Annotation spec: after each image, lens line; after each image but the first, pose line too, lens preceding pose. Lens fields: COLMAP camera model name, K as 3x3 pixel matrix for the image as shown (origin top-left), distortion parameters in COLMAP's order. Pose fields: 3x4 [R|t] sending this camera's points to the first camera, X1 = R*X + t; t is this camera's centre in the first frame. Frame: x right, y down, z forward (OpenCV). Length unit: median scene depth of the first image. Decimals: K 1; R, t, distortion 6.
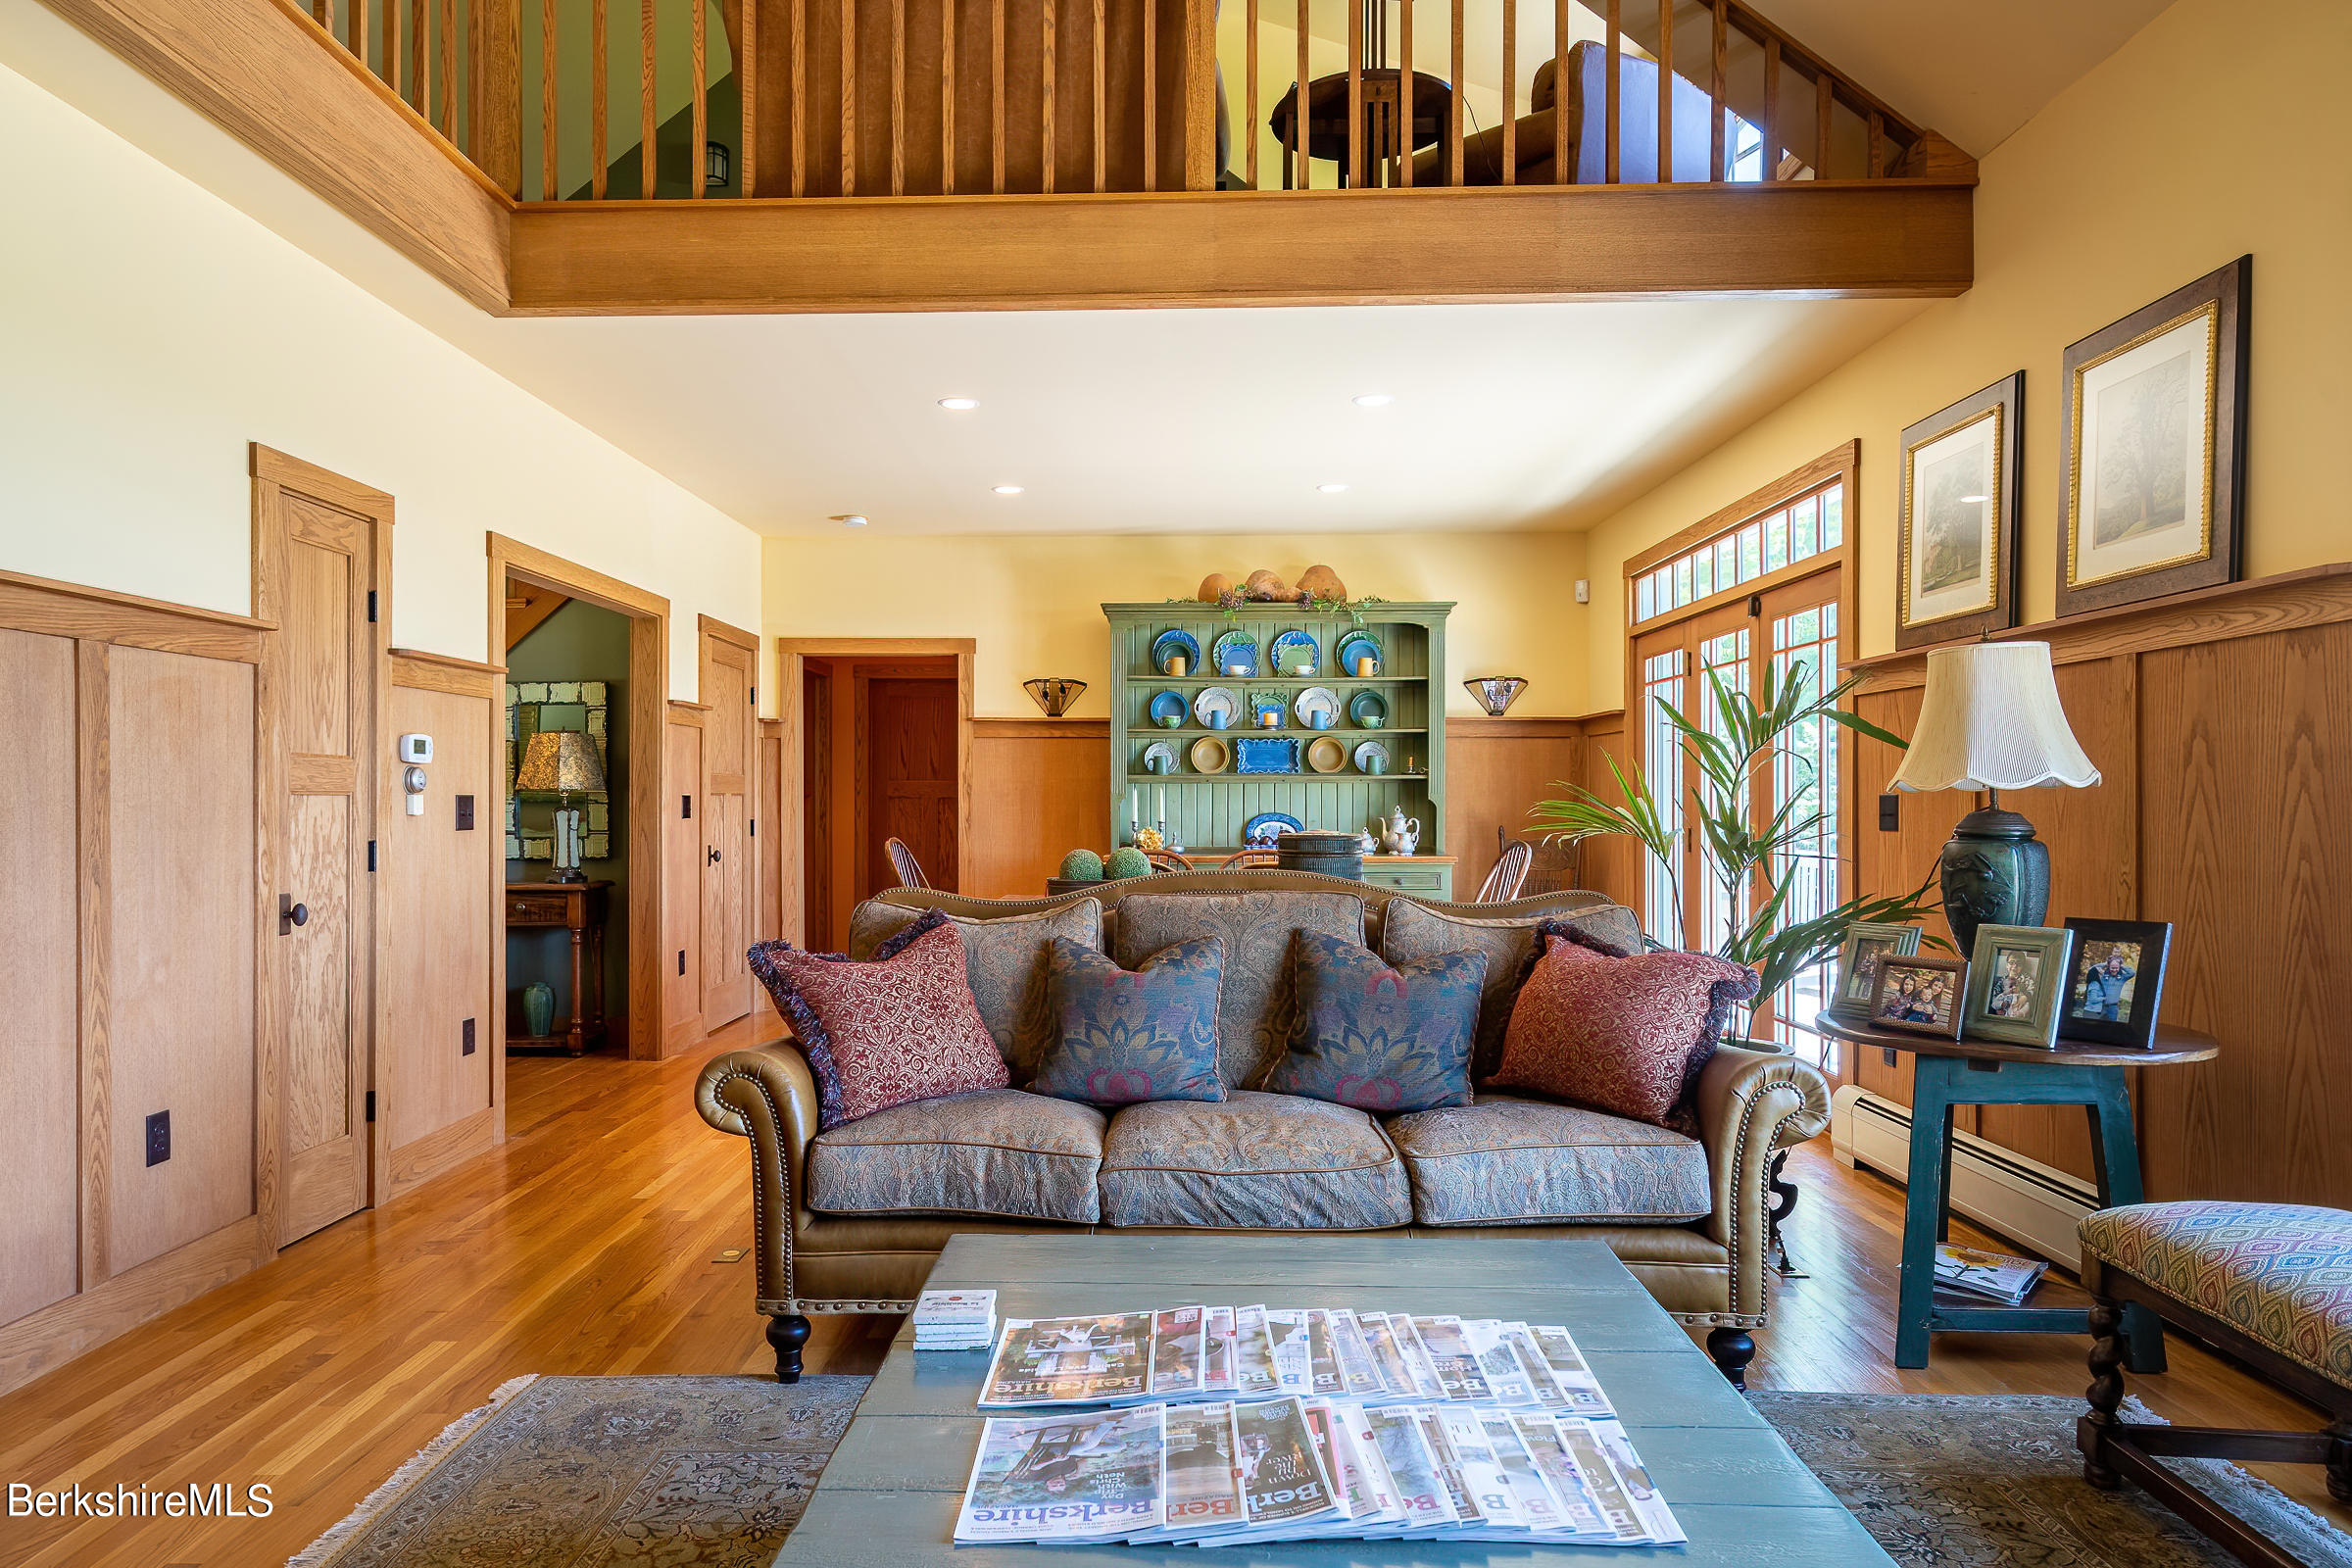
lens RADIAL K [[1457.2, 0, 1154.9], [0, 1457.2, 806.6], [0, 0, 1]] dist [0.003455, -0.000470]
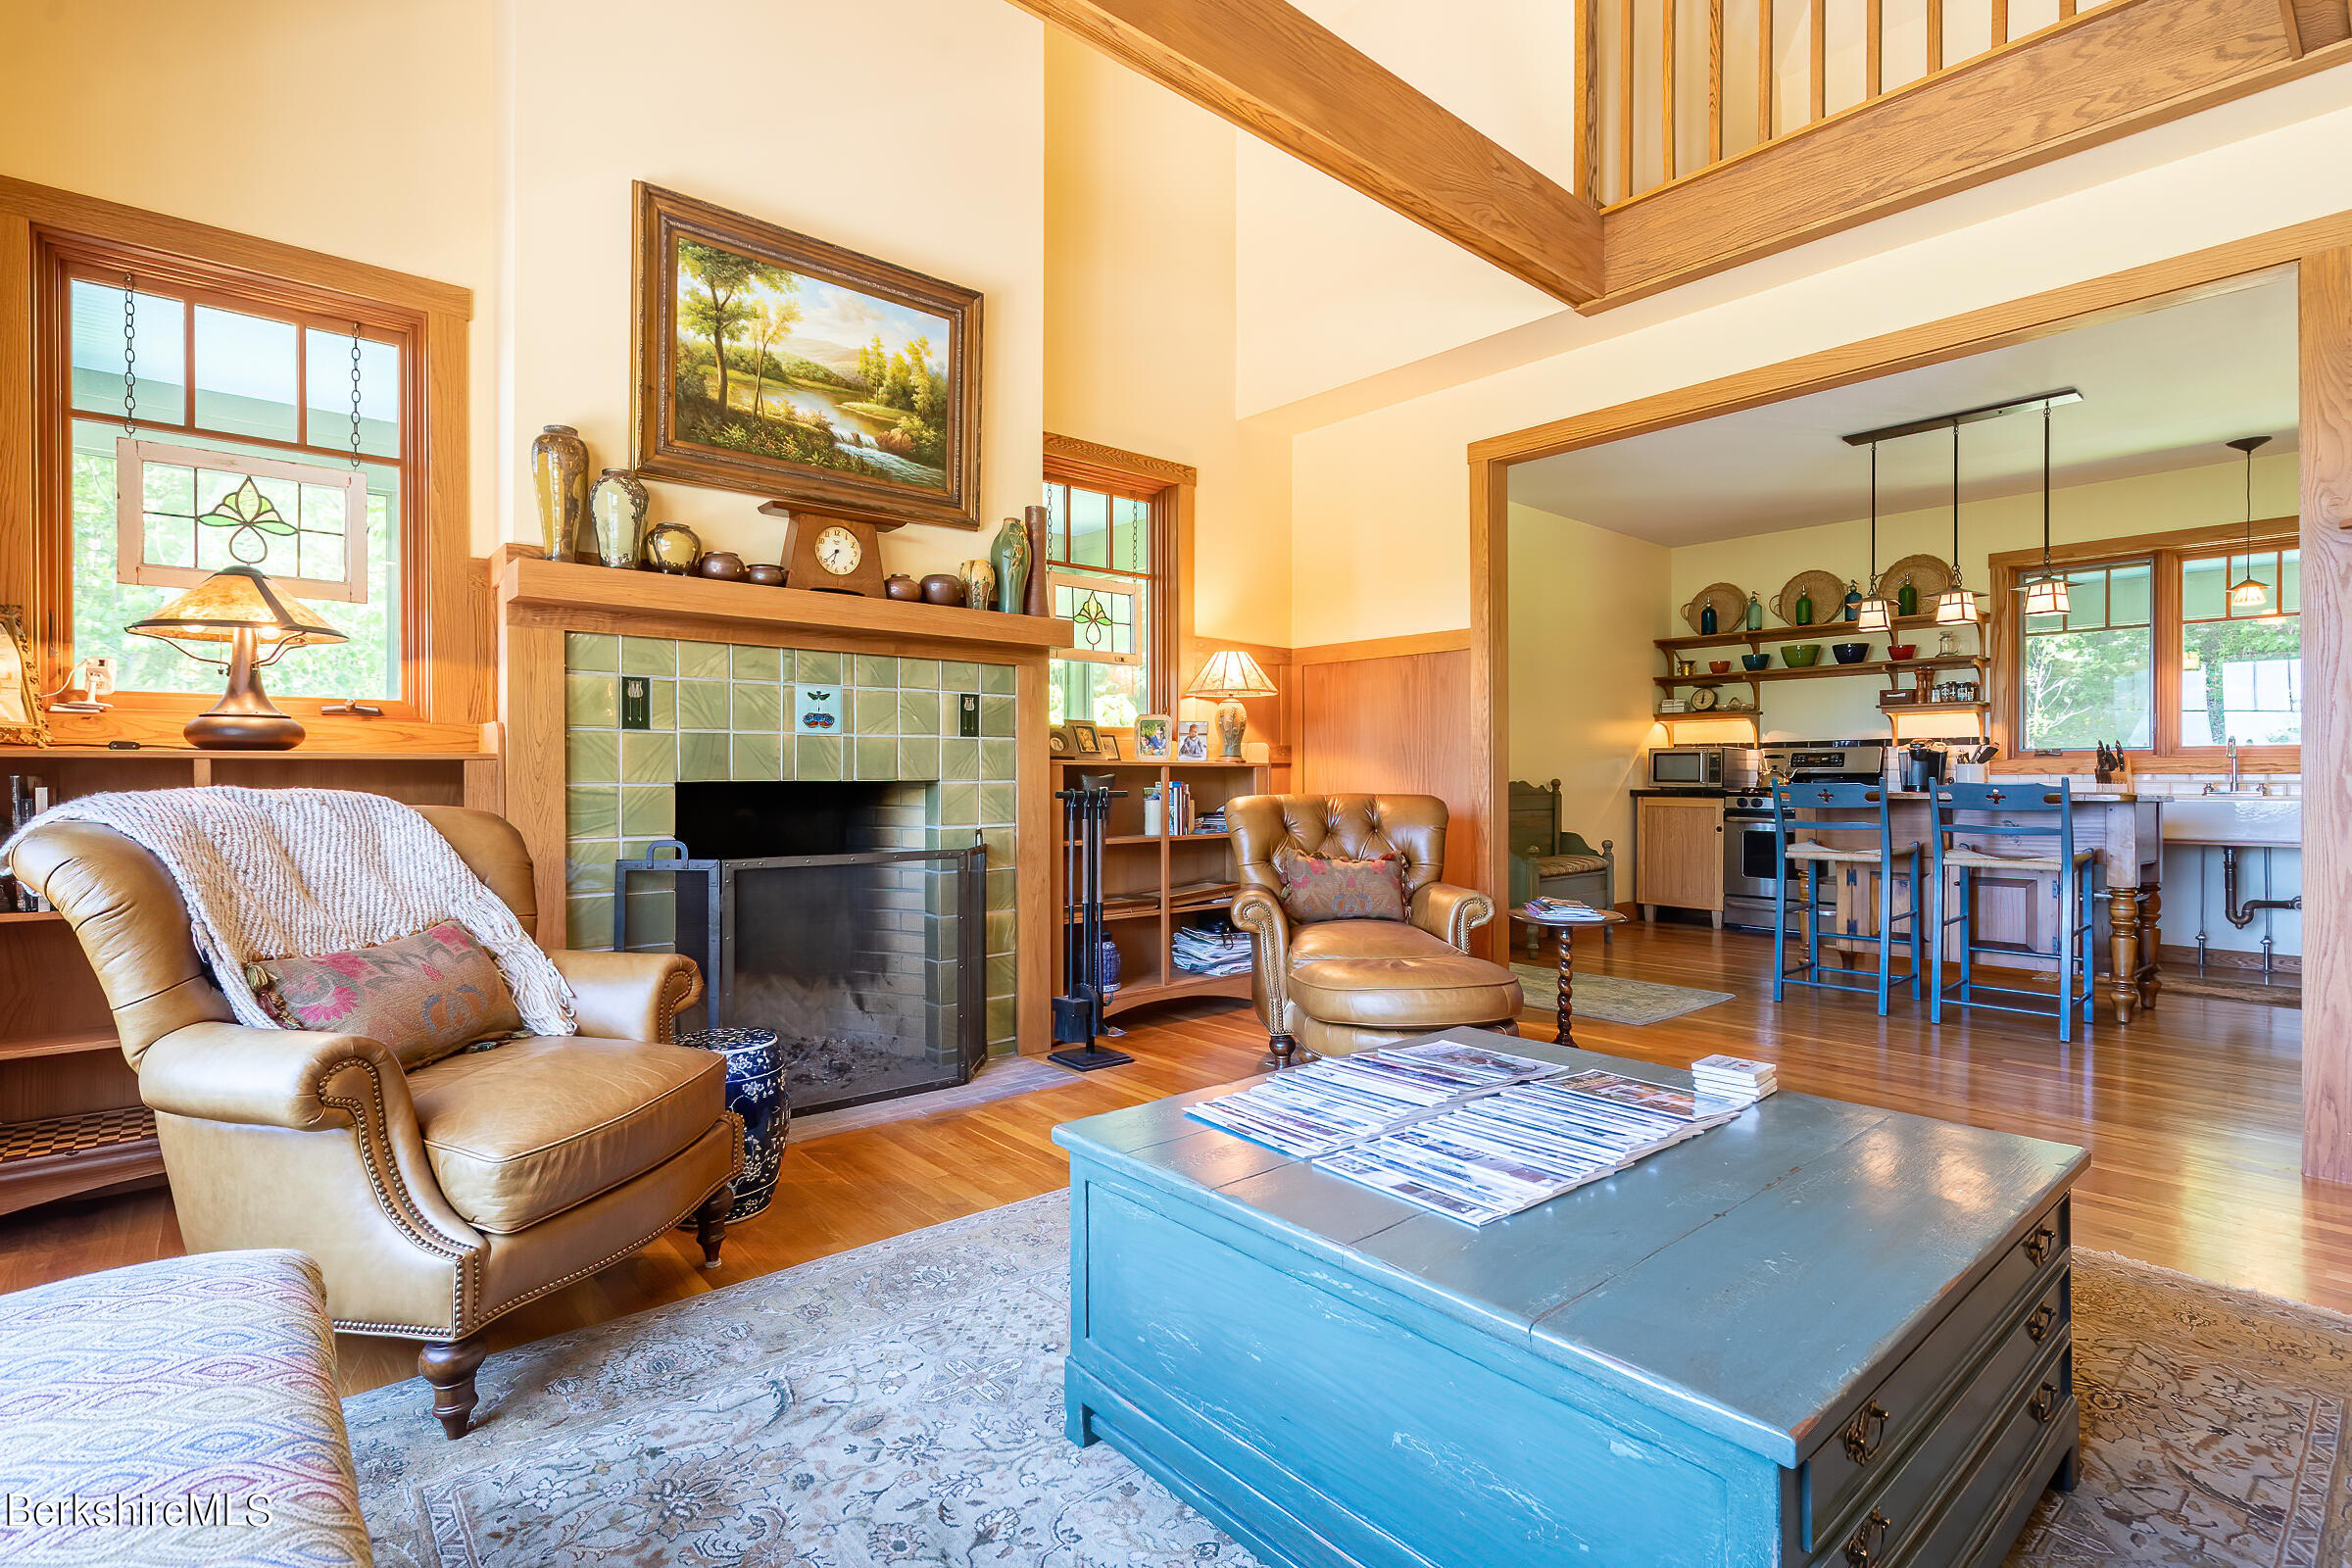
lens RADIAL K [[1093.6, 0, 1175.2], [0, 1093.6, 775.3], [0, 0, 1]] dist [-0.003336, 0.001399]
pose [[-0.744617, 0.001776, -0.667489, 0.385574], [-0.002622, 0.999981, 0.005585, 0.038342], [0.667486, 0.005908, -0.744599, 0.617347]]
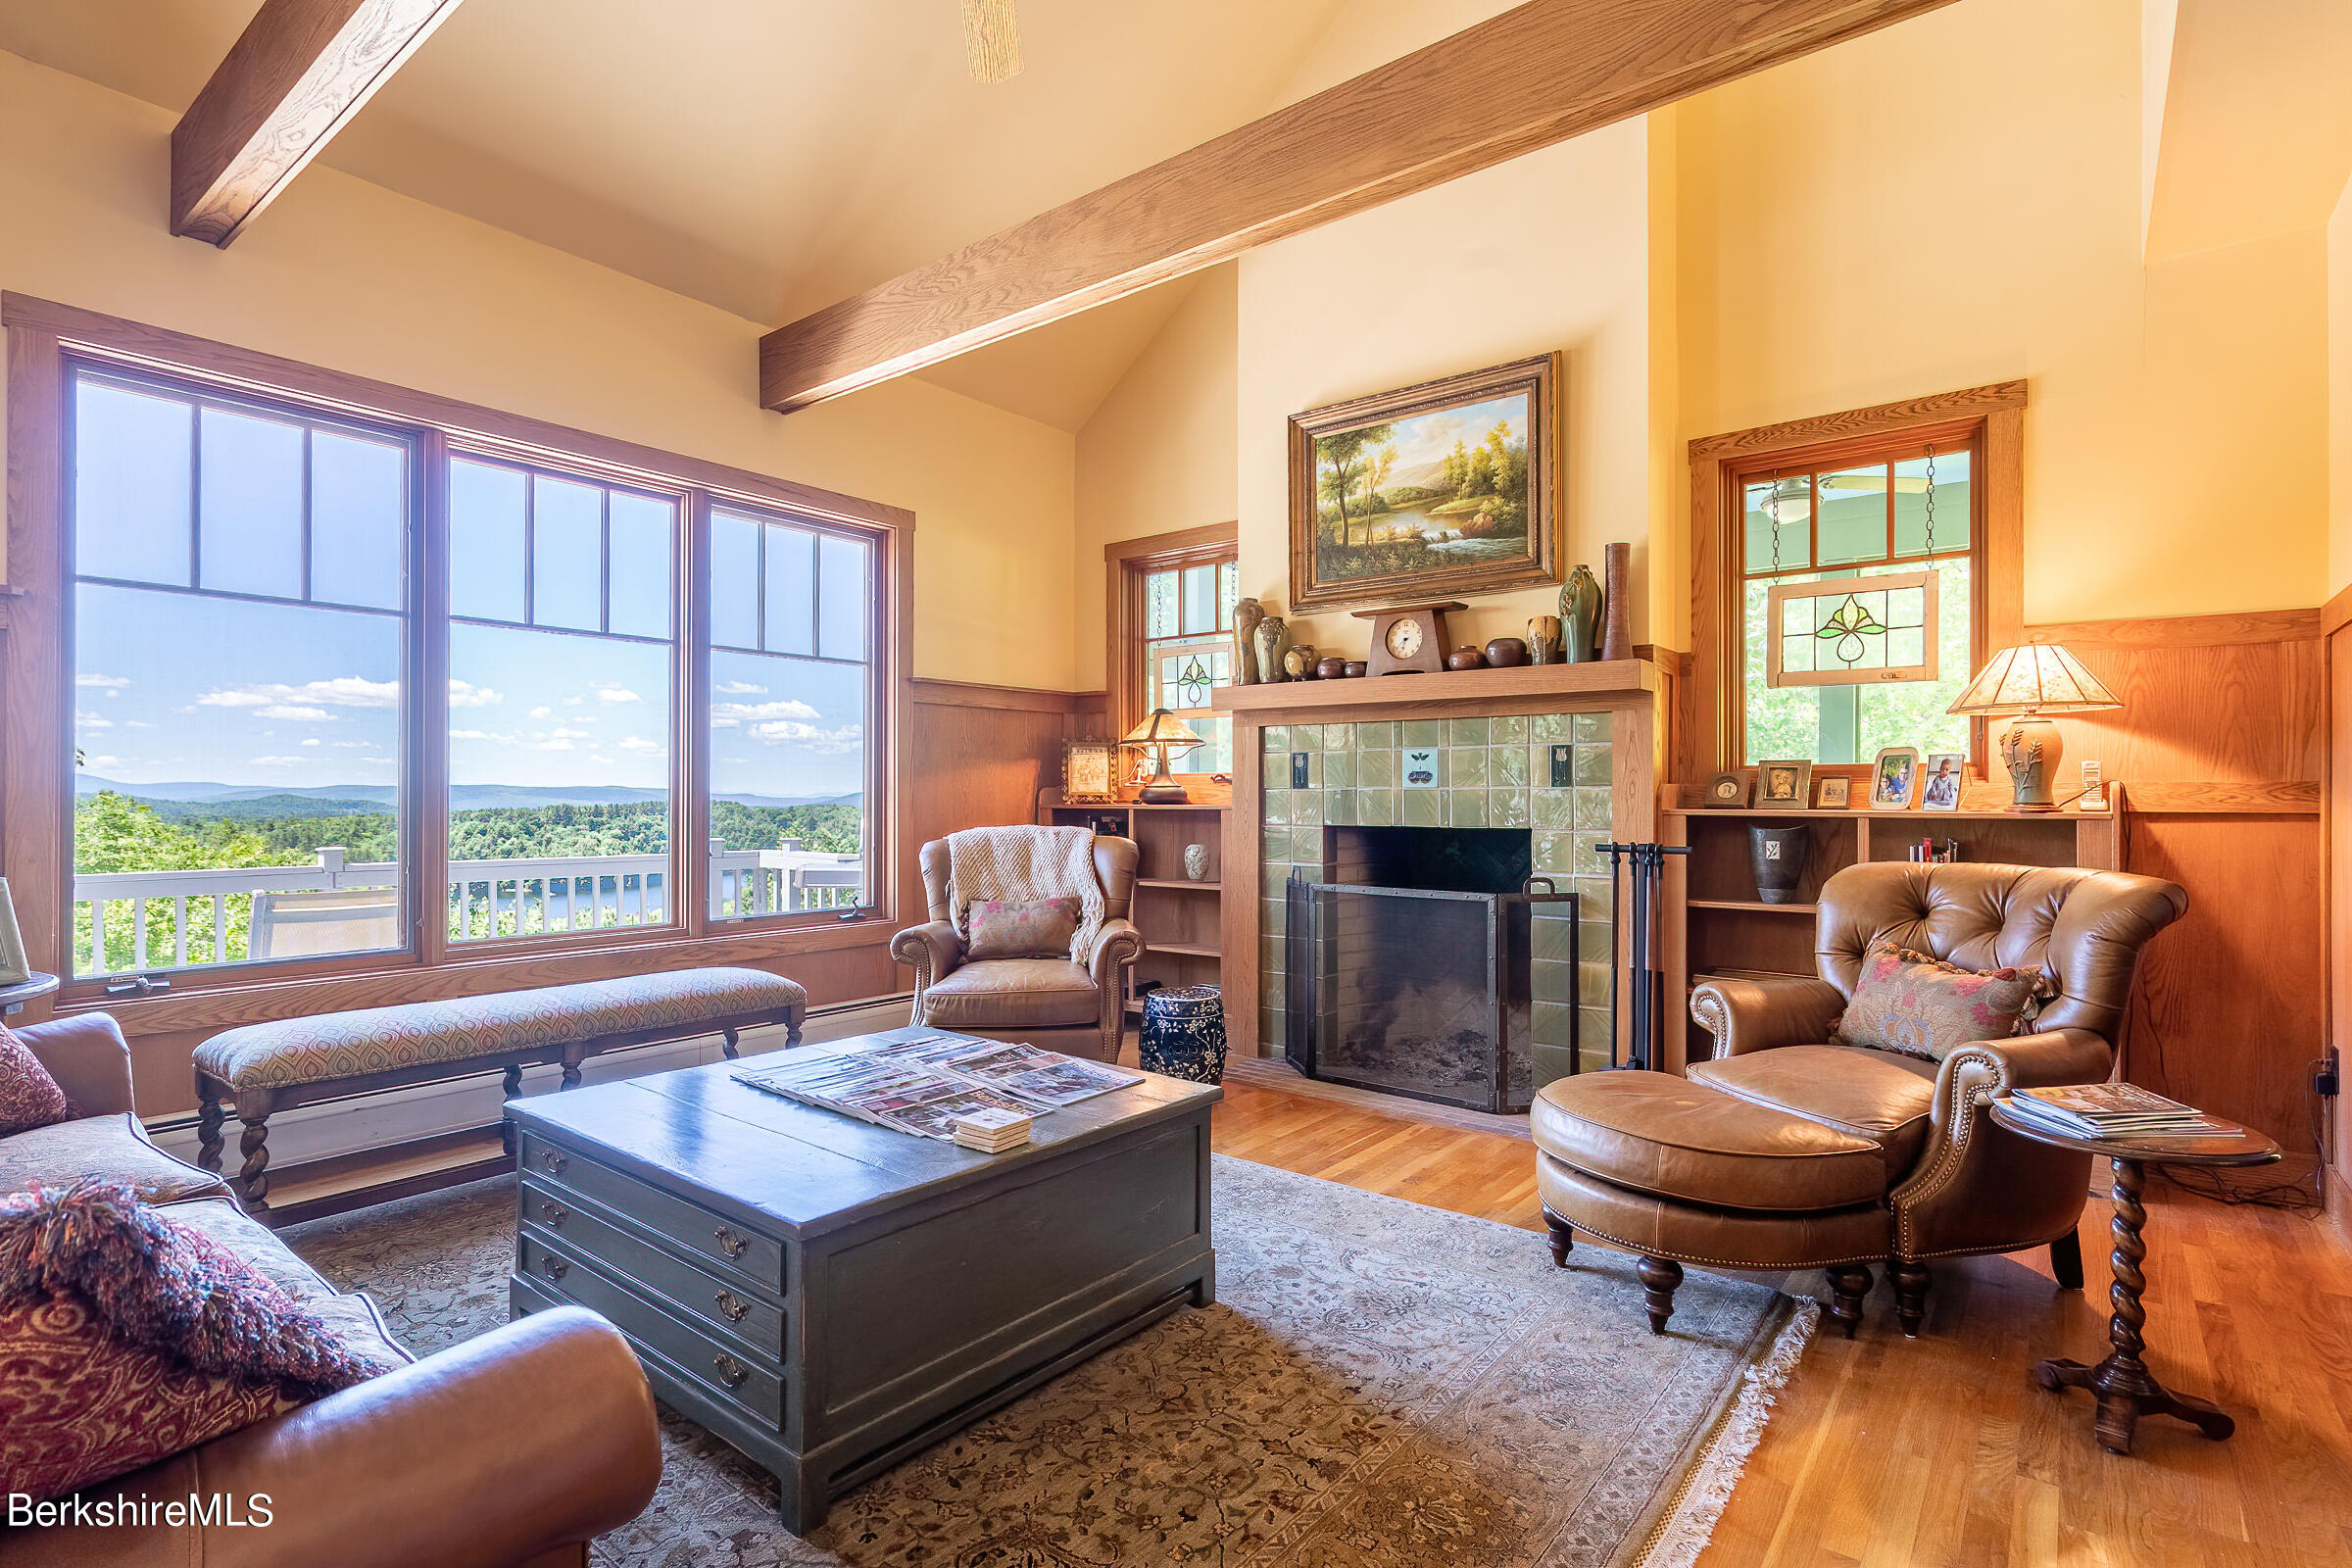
lens RADIAL K [[1139.2, 0, 1180.1], [0, 1139.2, 784.5], [0, 0, 1]] dist [-0.001578, 0.000135]
pose [[-0.802066, 0.005880, 0.597207, -0.418087], [0.004115, 0.999982, -0.004318, 0.012437], [-0.597222, -0.001006, -0.802076, 0.792915]]
